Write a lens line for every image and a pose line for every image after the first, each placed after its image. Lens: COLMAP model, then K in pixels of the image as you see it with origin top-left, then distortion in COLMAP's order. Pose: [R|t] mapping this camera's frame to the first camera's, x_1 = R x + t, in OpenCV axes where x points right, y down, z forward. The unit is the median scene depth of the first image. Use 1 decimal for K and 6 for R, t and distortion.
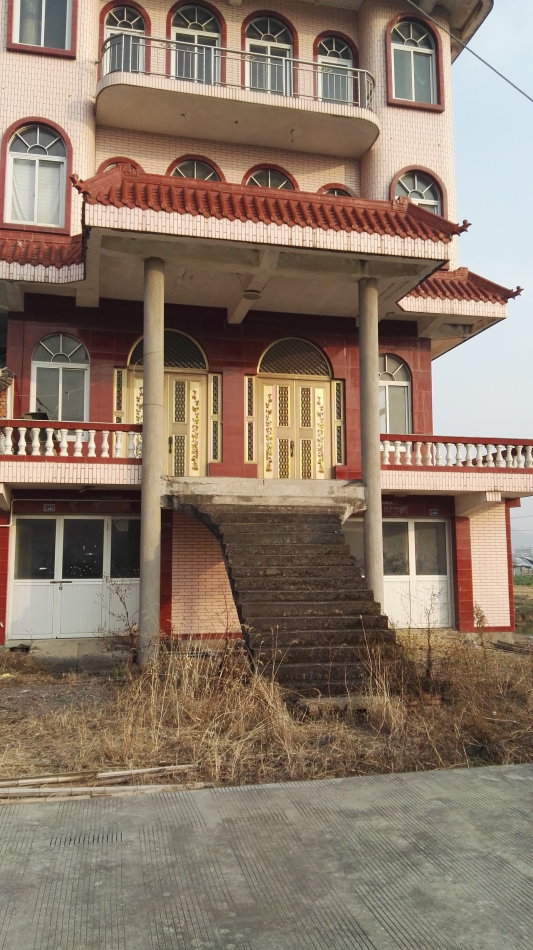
lens RADIAL K [[700.6, 0, 265.2], [0, 700.6, 504.3], [0, 0, 1]] dist [0.036428, 0.000191]
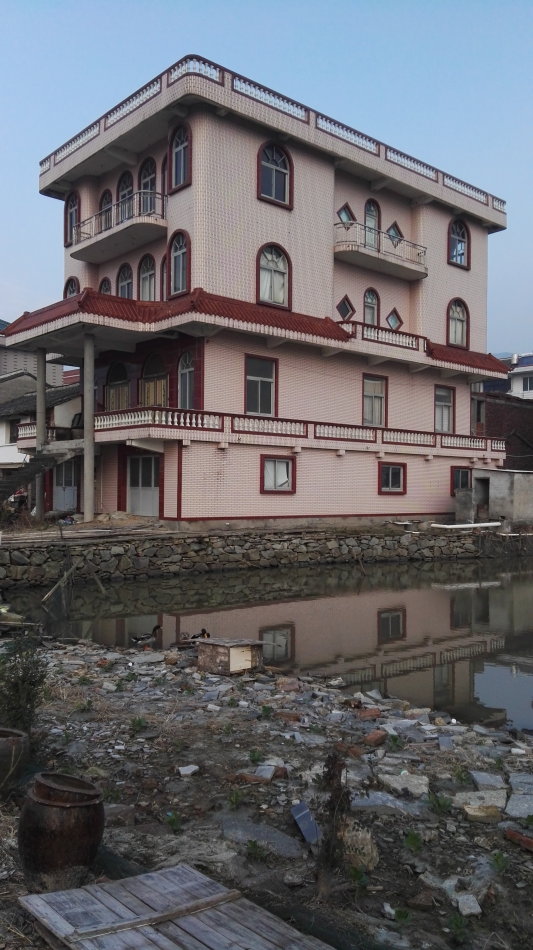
lens RADIAL K [[758.0, 0, 266.5], [0, 758.0, 475.0], [0, 0, 1]] dist [0.174828, -0.291745]
pose [[0.484480, -0.006815, -0.874776, 1.982904], [0.066288, 0.997381, 0.028942, 0.034717], [0.872287, -0.072009, 0.483663, 0.331900]]
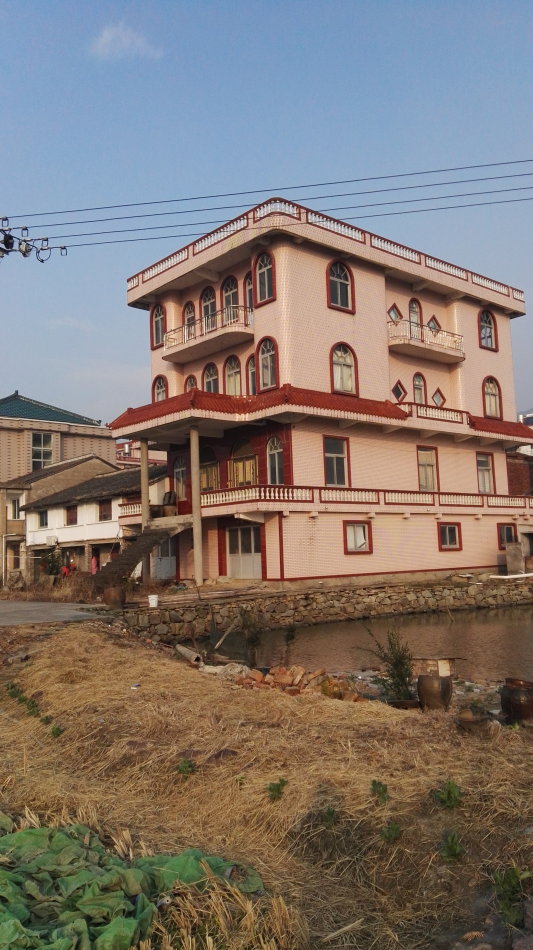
lens RADIAL K [[758.0, 0, 266.5], [0, 758.0, 475.0], [0, 0, 1]] dist [0.174828, -0.291745]
pose [[0.491366, -0.101445, -0.865025, 2.125168], [0.112231, 0.992288, -0.052619, -0.002487], [0.863692, -0.071227, 0.498962, -0.040825]]
